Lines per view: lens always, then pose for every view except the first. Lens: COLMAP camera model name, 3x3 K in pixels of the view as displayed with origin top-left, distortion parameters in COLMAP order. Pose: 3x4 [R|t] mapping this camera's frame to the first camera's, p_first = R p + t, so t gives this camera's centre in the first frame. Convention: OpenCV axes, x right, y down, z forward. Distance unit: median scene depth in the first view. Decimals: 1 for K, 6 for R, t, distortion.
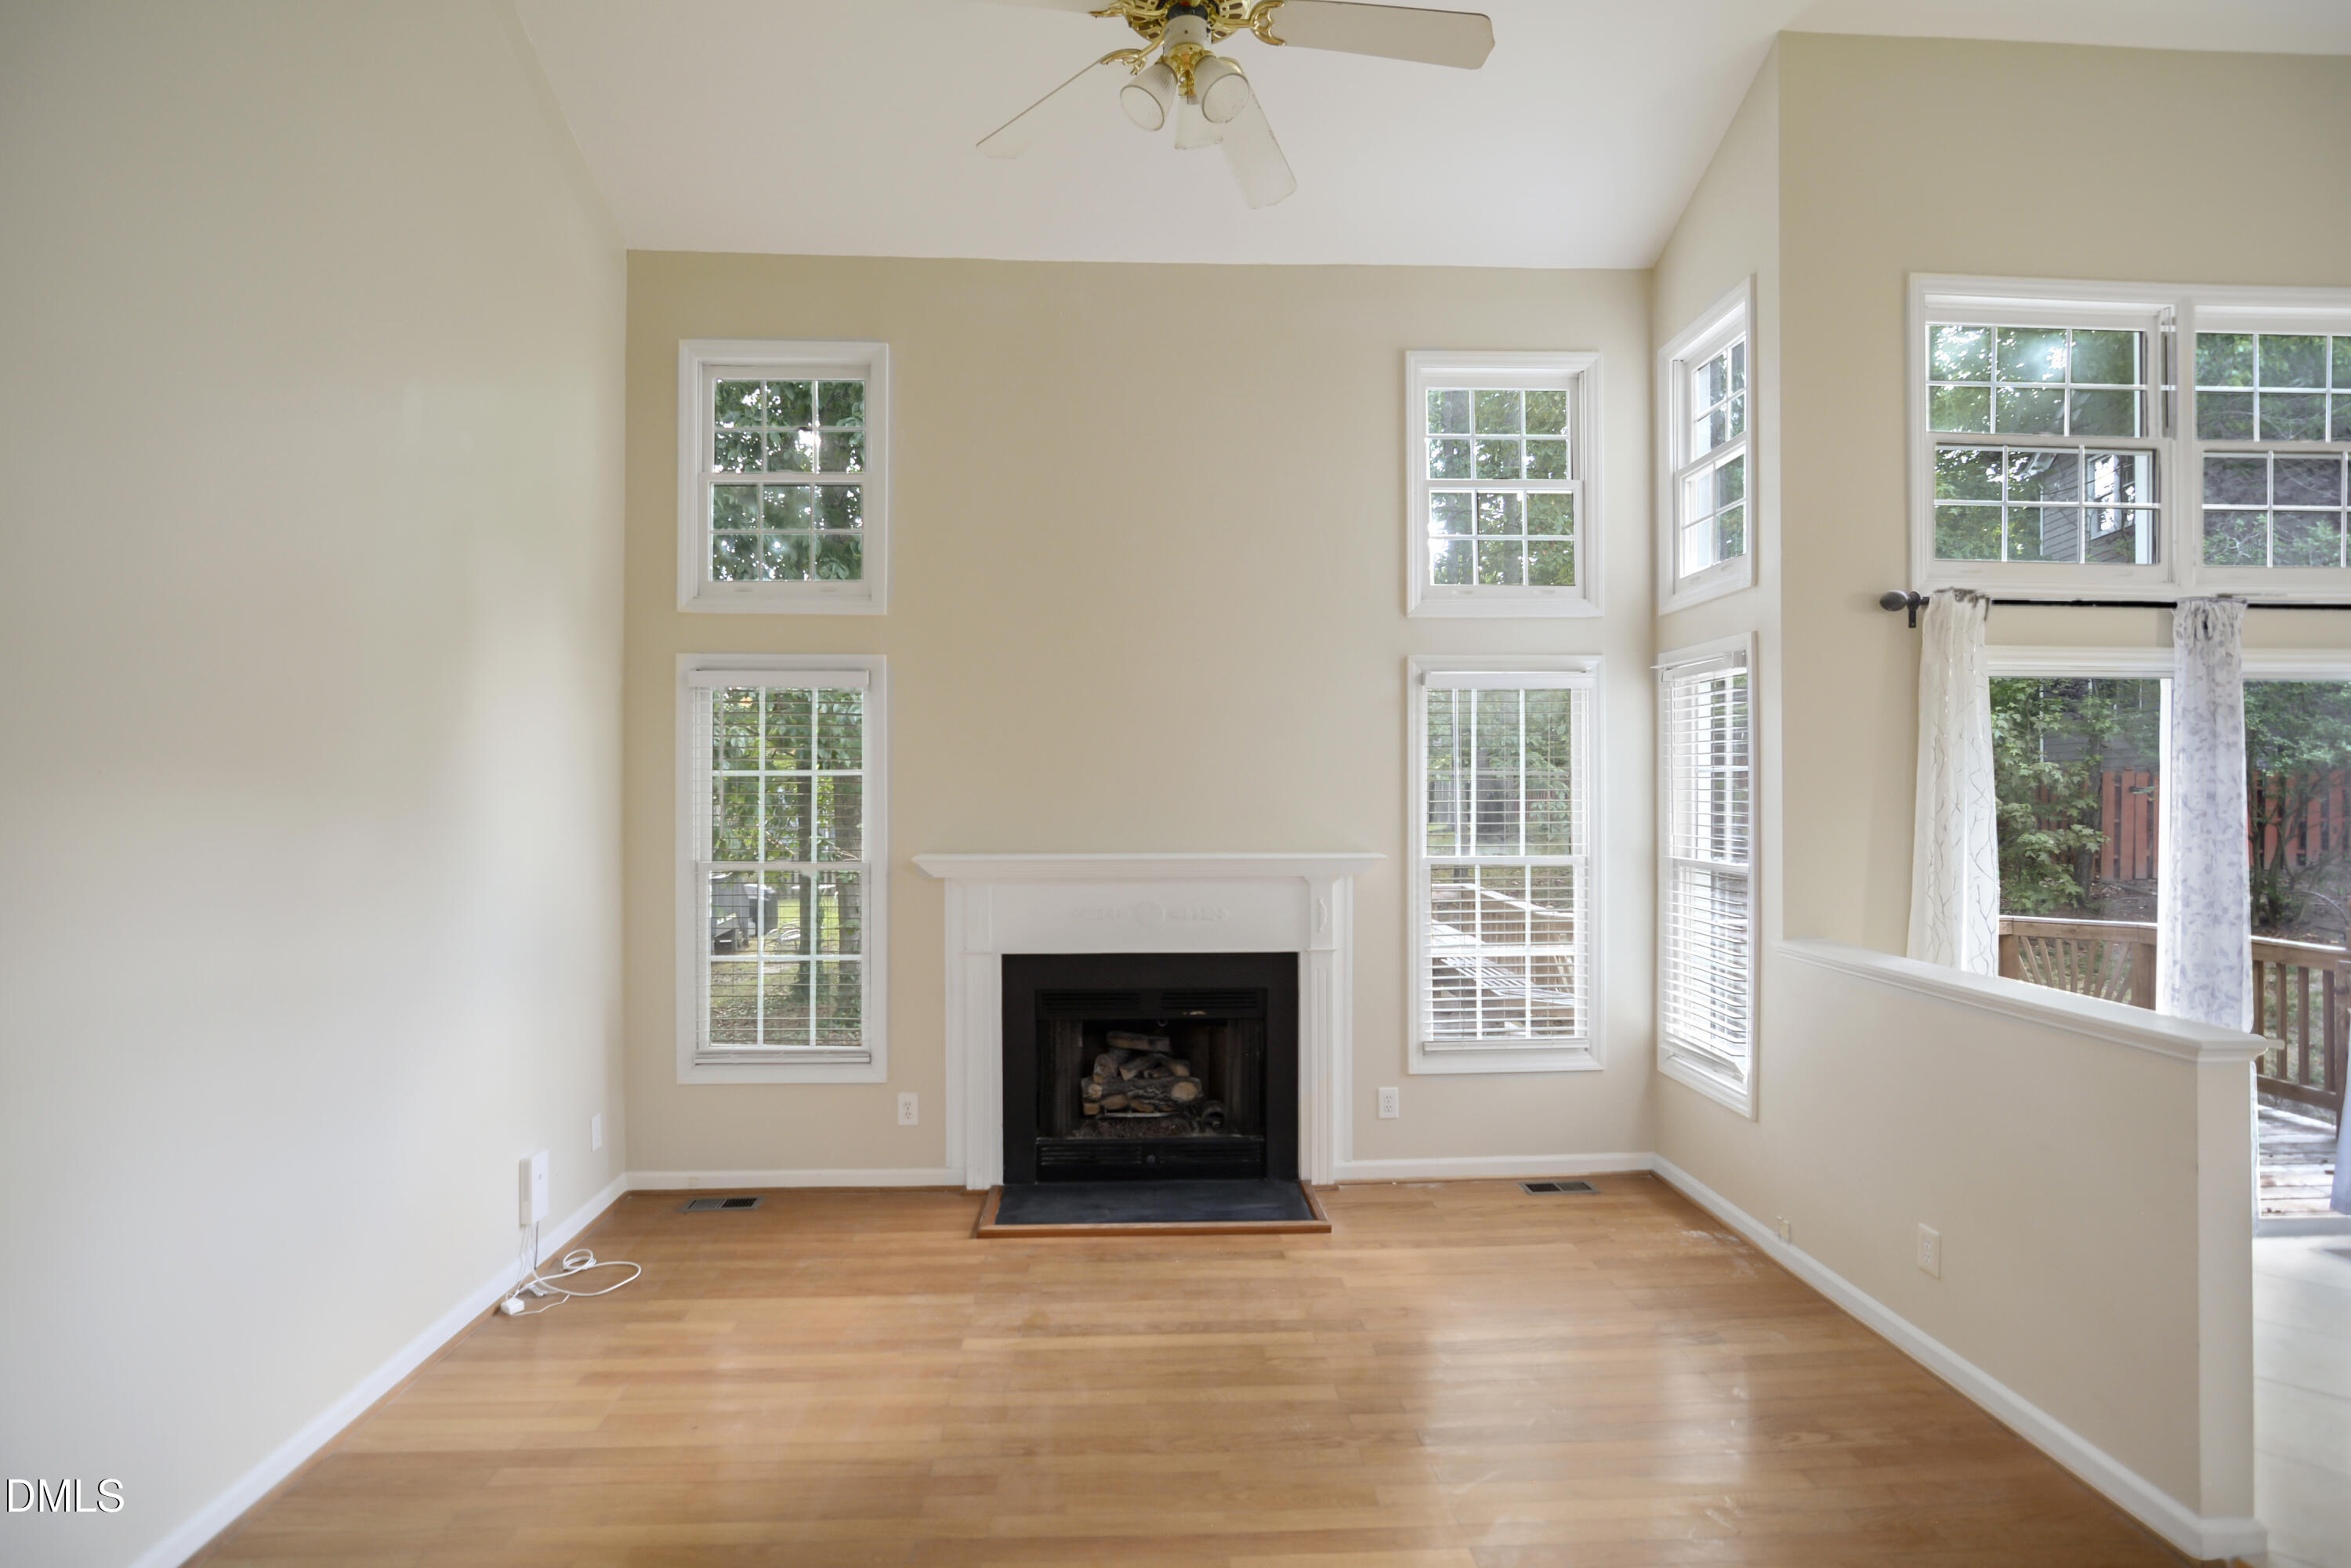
lens RADIAL K [[1107.6, 0, 1174.8], [0, 1107.6, 808.3], [0, 0, 1]] dist [-0.023537, -0.000225]
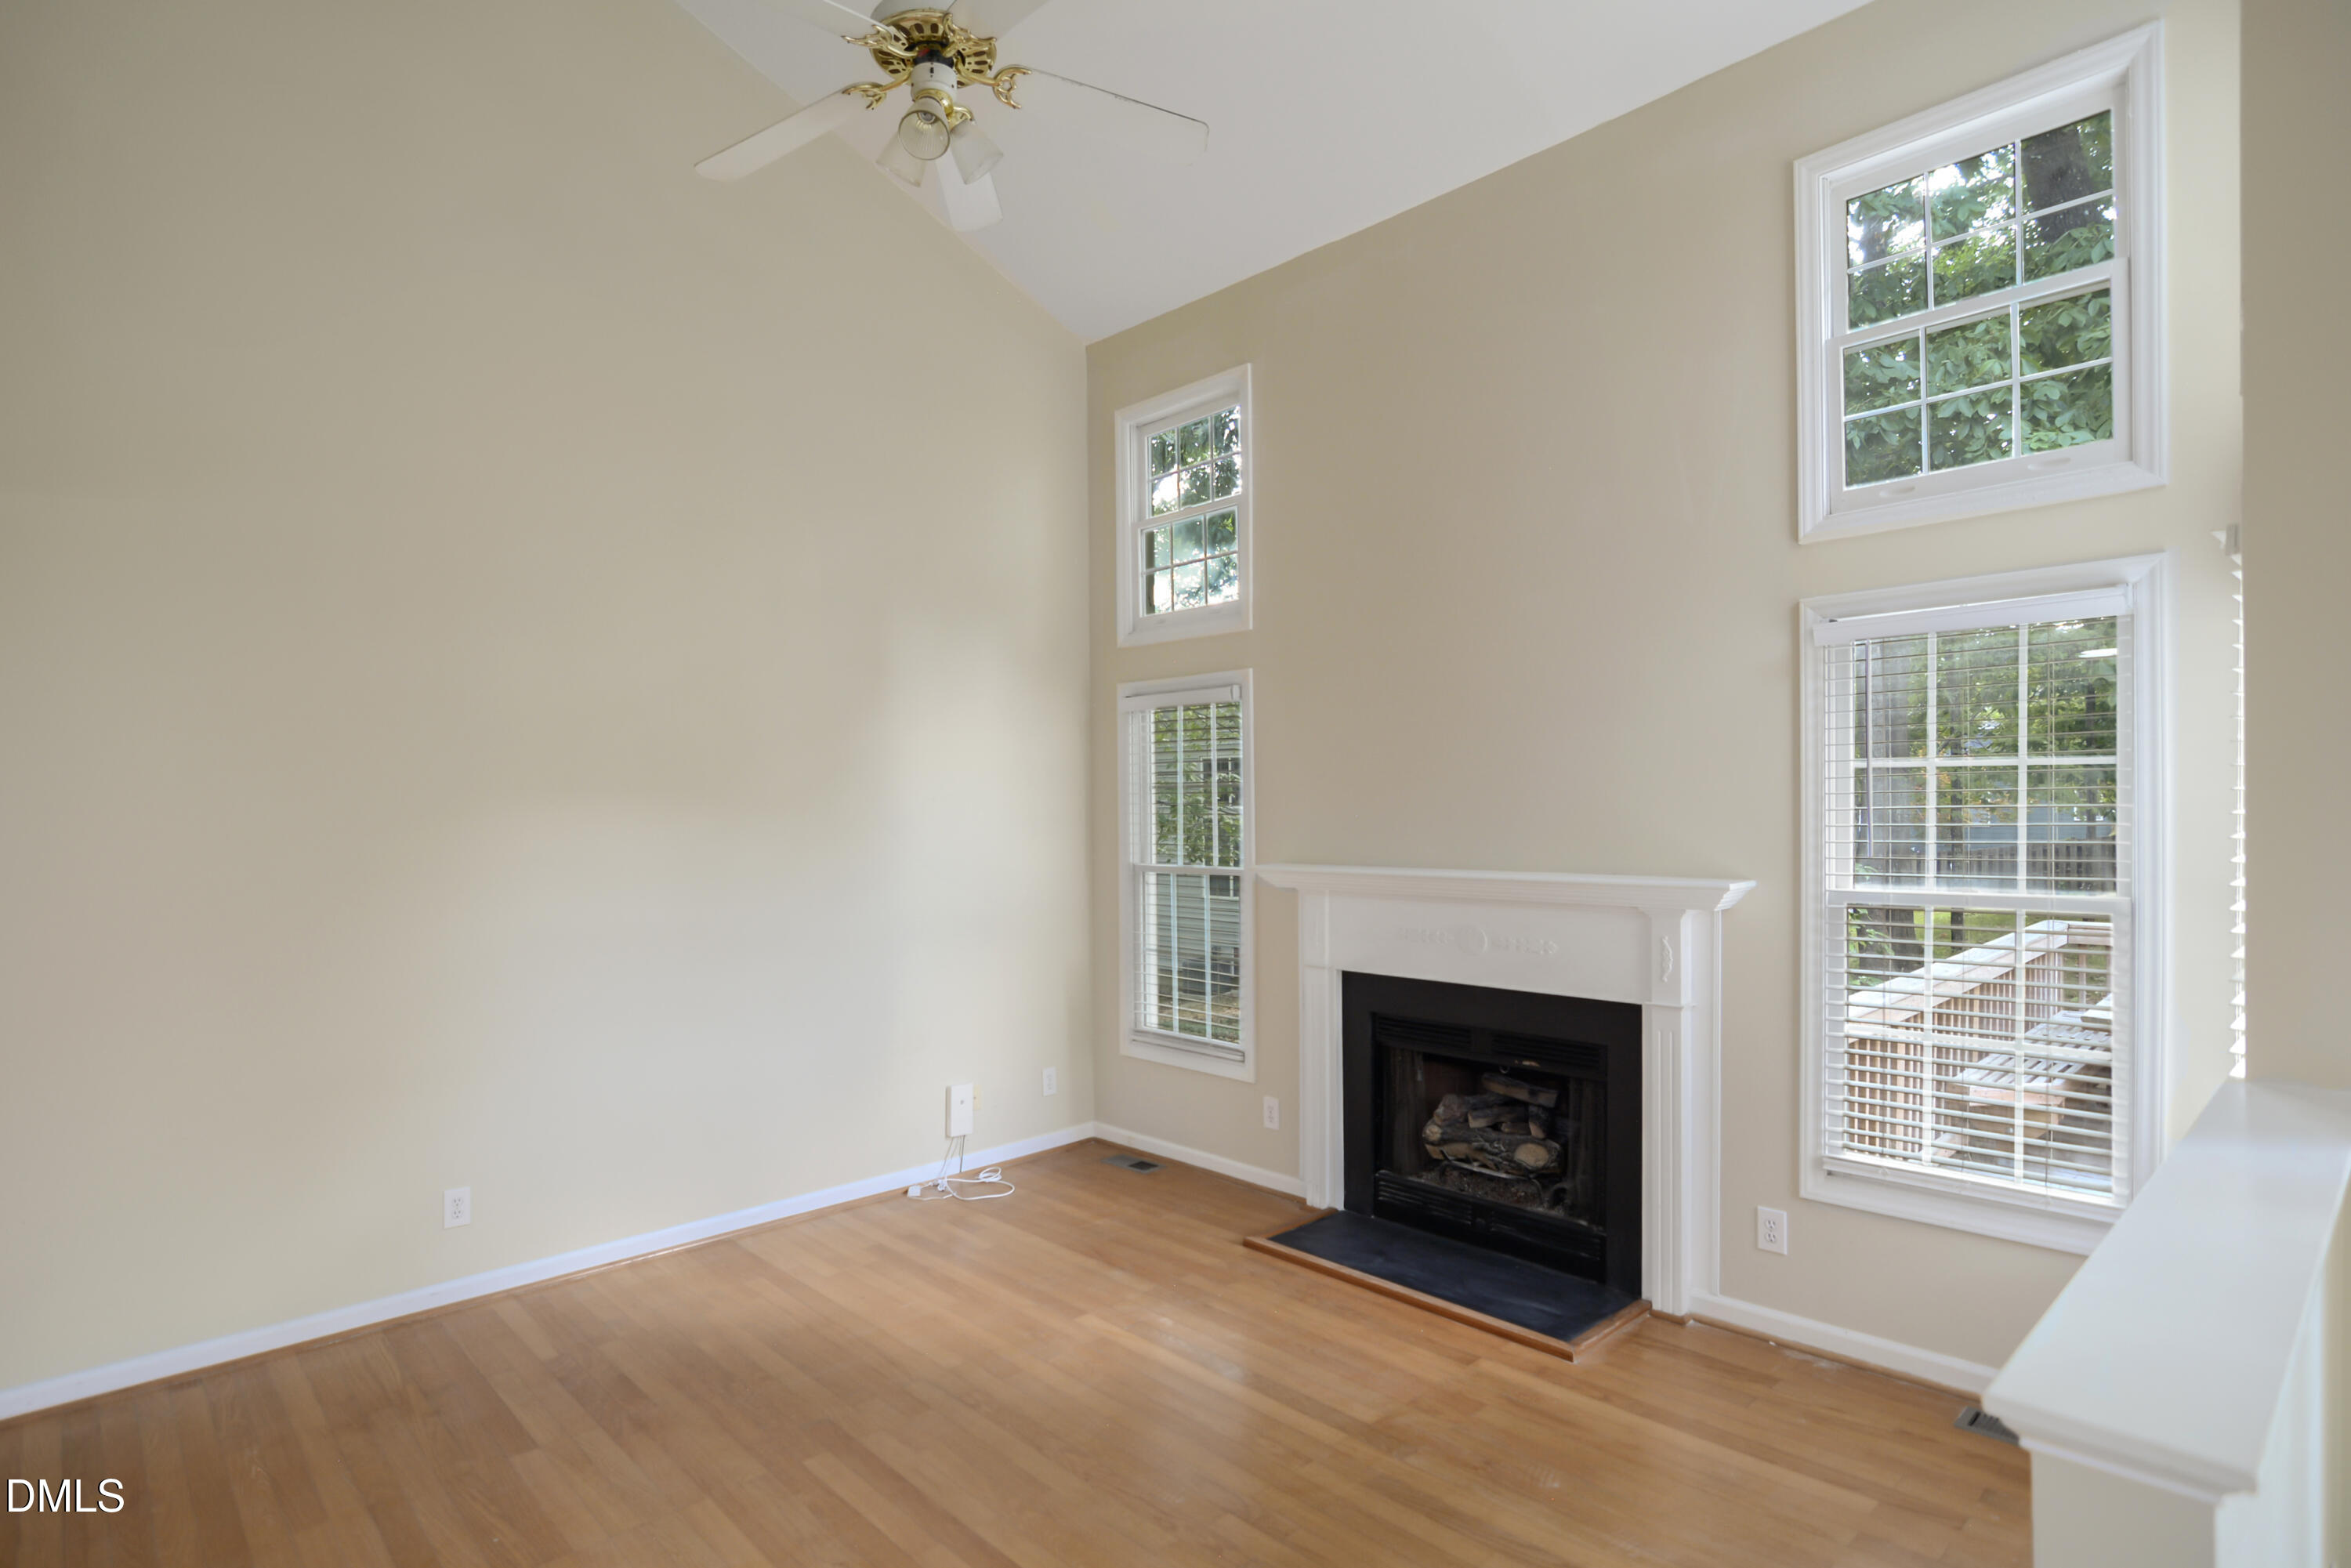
lens RADIAL K [[1180.3, 0, 1176.0], [0, 1180.3, 829.0], [0, 0, 1]] dist [-0.022543, 0.001216]
pose [[0.661570, 0.008113, -0.749839, 0.513996], [0.007190, 0.999827, 0.017162, -0.009123], [0.749849, -0.016745, 0.661397, 0.218331]]
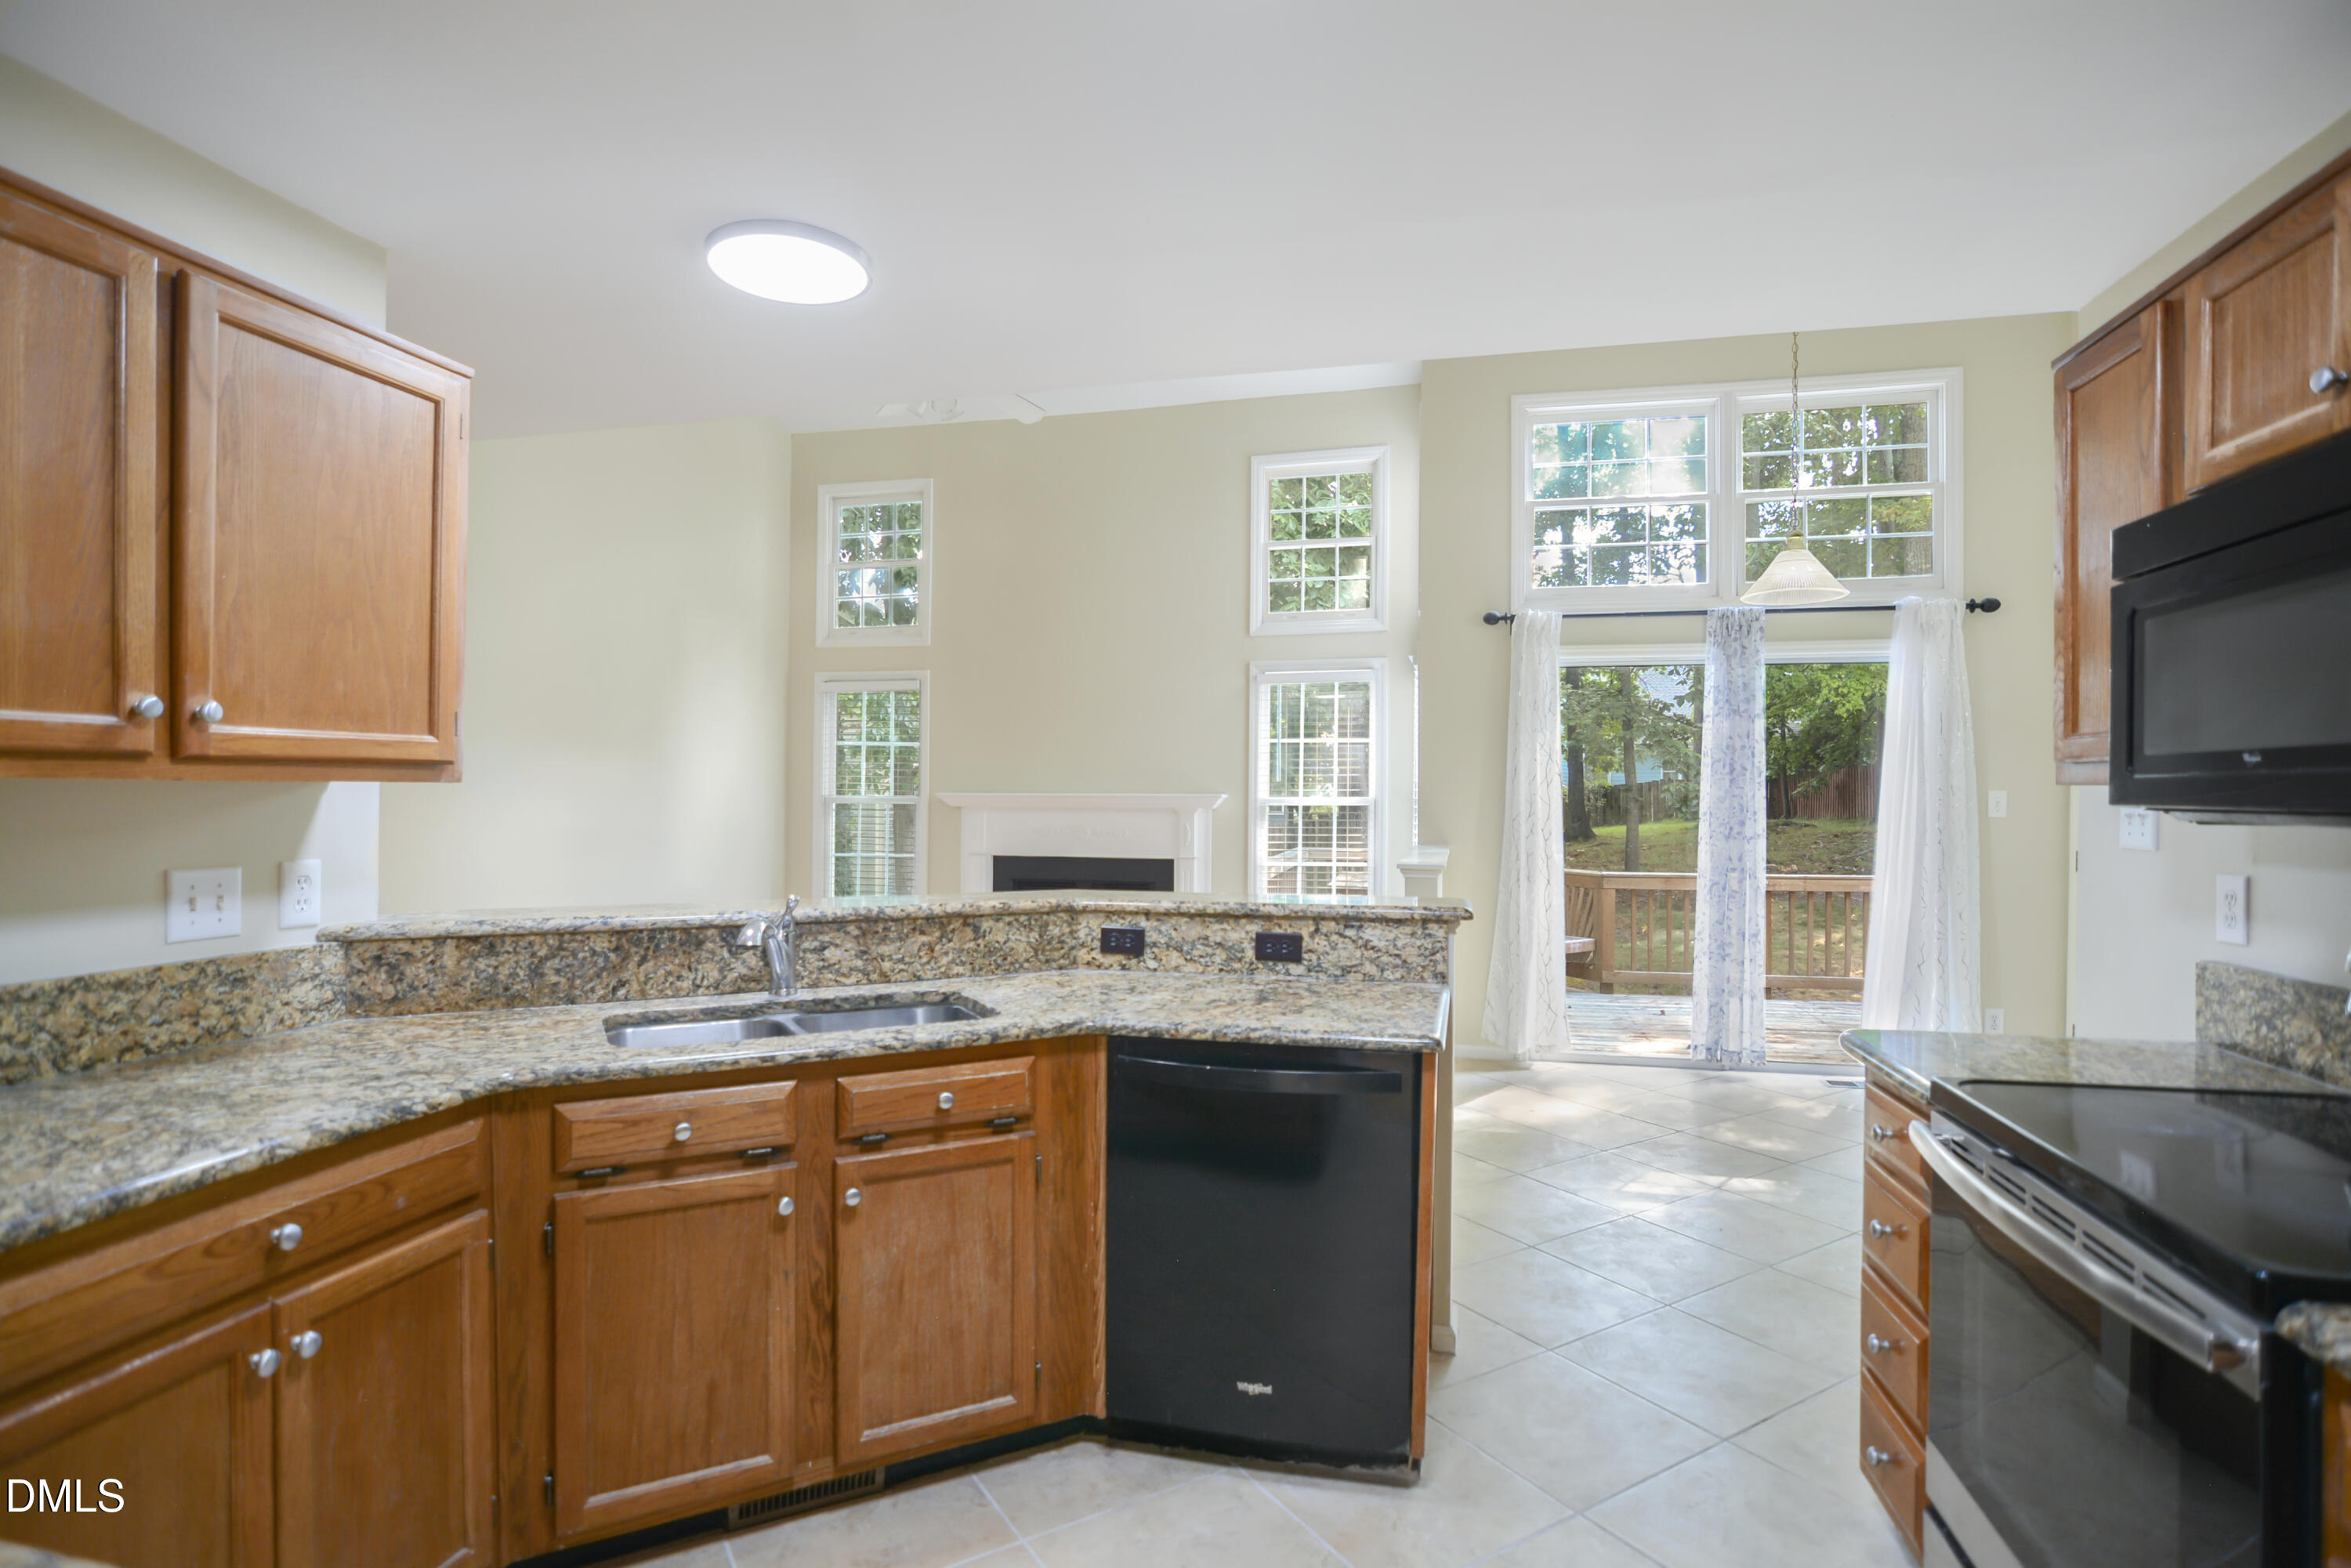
lens RADIAL K [[1107.6, 0, 1174.8], [0, 1107.6, 808.3], [0, 0, 1]] dist [-0.023537, -0.000225]
pose [[0.961438, 0.009498, -0.274857, 0.532947], [-0.009934, 0.999951, -0.000195, 0.060934], [0.274842, 0.002918, 0.961485, -0.462910]]
